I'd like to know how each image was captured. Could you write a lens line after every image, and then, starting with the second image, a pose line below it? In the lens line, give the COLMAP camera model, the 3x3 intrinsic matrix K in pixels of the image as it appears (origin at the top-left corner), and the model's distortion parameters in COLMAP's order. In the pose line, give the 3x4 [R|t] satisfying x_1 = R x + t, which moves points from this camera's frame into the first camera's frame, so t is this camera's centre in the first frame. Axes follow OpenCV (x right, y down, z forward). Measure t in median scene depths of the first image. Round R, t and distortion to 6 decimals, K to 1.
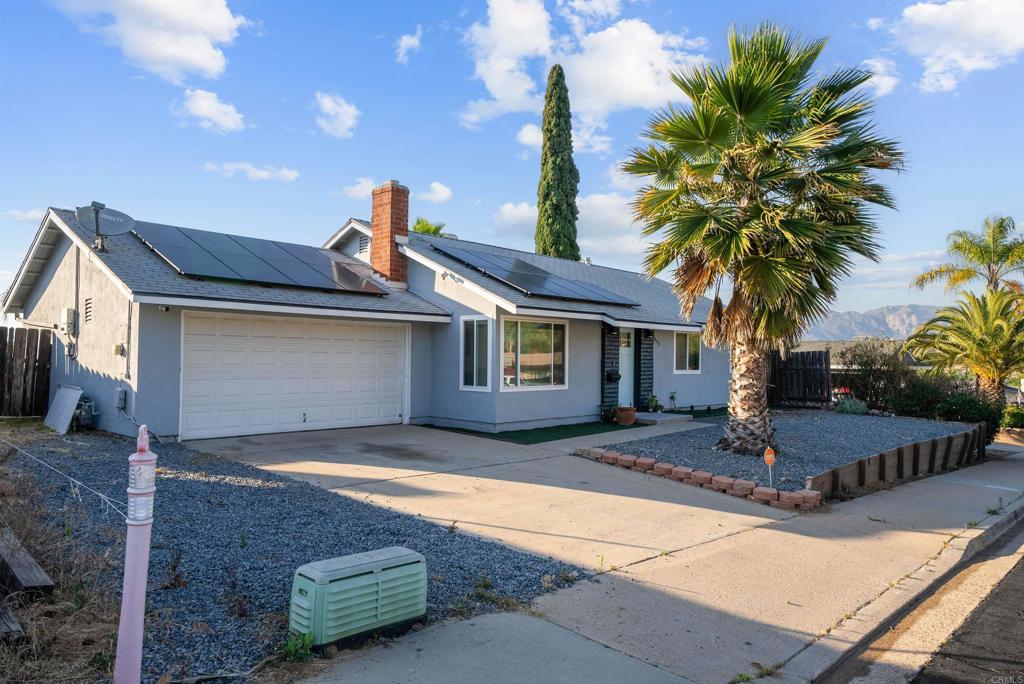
lens RADIAL K [[678.6, 0, 506.4], [0, 678.6, 344.7], [0, 0, 1]] dist [0.029804, 0.000913]
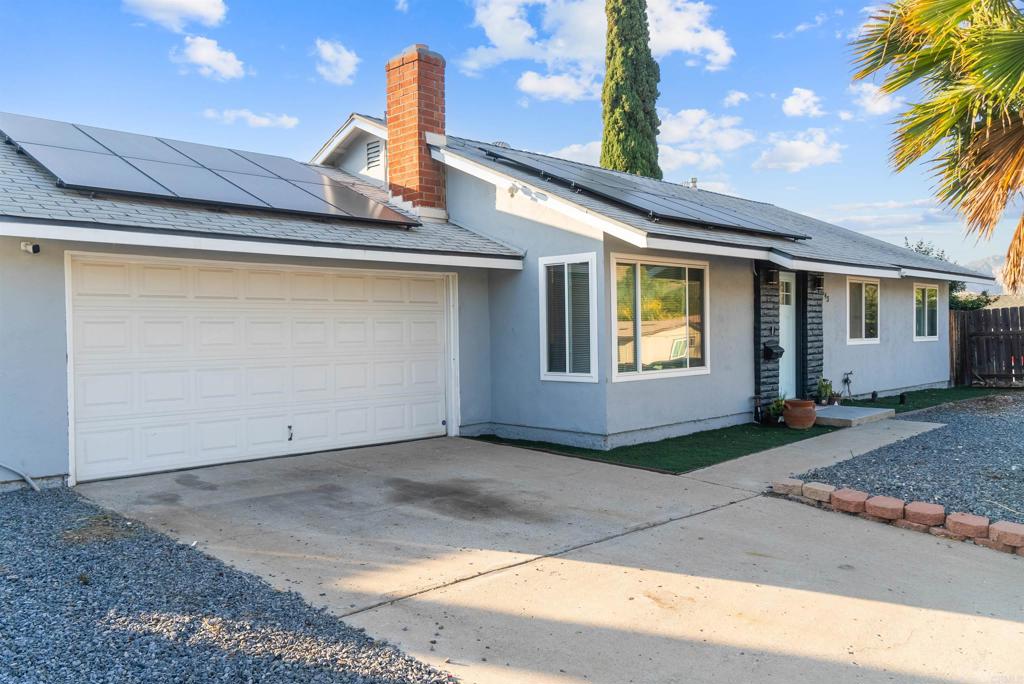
lens RADIAL K [[815.5, 0, 512.0], [0, 815.5, 342.0], [0, 0, 1]] dist [0.000299, 0.002356]
pose [[0.999448, -0.023296, -0.023702, -0.077308], [0.024092, 0.999136, 0.033879, 0.007621], [0.022892, -0.034431, 0.999145, 0.270895]]
